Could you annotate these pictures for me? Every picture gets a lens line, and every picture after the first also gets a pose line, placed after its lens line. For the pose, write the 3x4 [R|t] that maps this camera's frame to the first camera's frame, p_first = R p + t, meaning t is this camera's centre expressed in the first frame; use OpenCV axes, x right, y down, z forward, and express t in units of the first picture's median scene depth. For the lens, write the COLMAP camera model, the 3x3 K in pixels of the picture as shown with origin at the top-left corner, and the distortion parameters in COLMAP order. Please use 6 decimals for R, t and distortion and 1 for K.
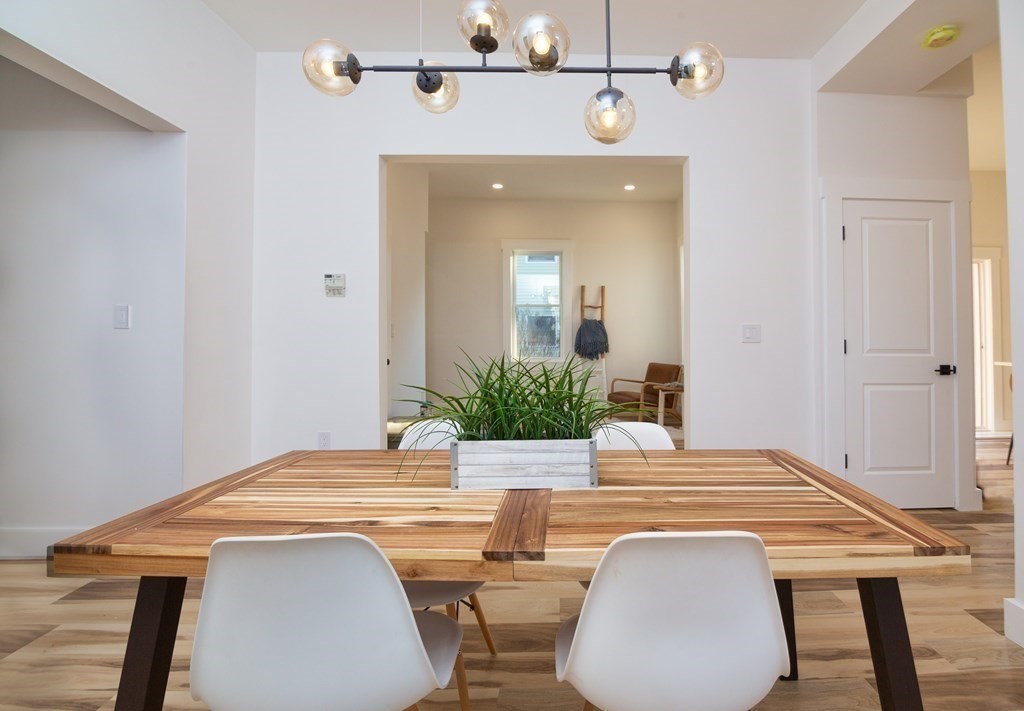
lens RADIAL K [[492.9, 0, 546.7], [0, 492.9, 324.2], [0, 0, 1]] dist [-0.013806, -0.000252]
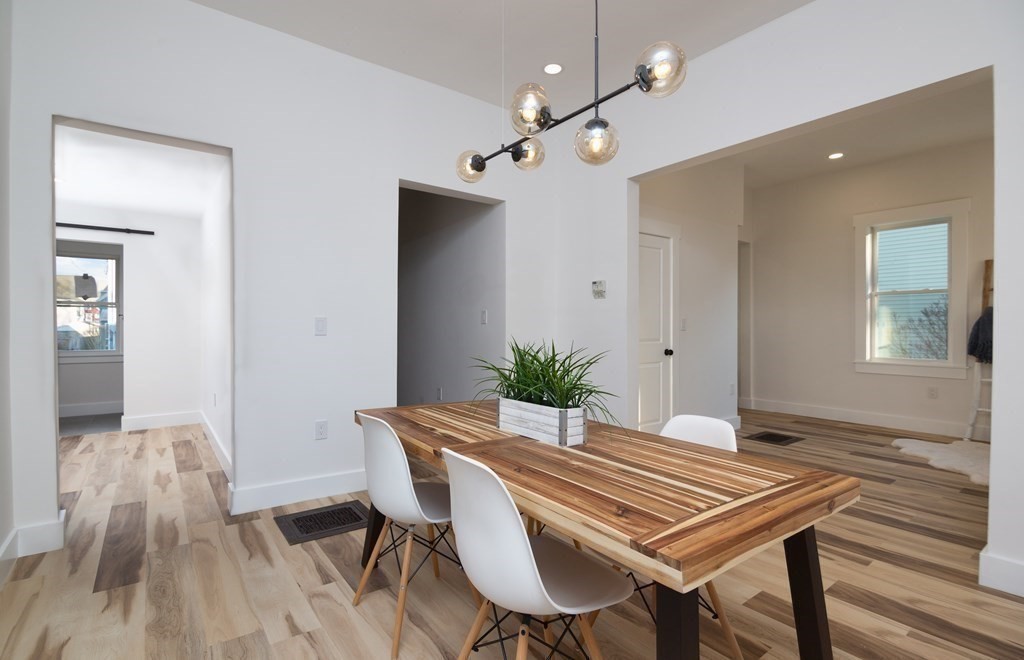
lens RADIAL K [[492.7, 0, 510.6], [0, 492.7, 330.6], [0, 0, 1]] dist [0.000037, 0.000366]
pose [[0.565177, 0.009515, -0.824915, 1.080052], [0.010919, 0.999760, 0.019013, 0.002790], [0.824897, -0.019753, 0.564938, 0.168915]]
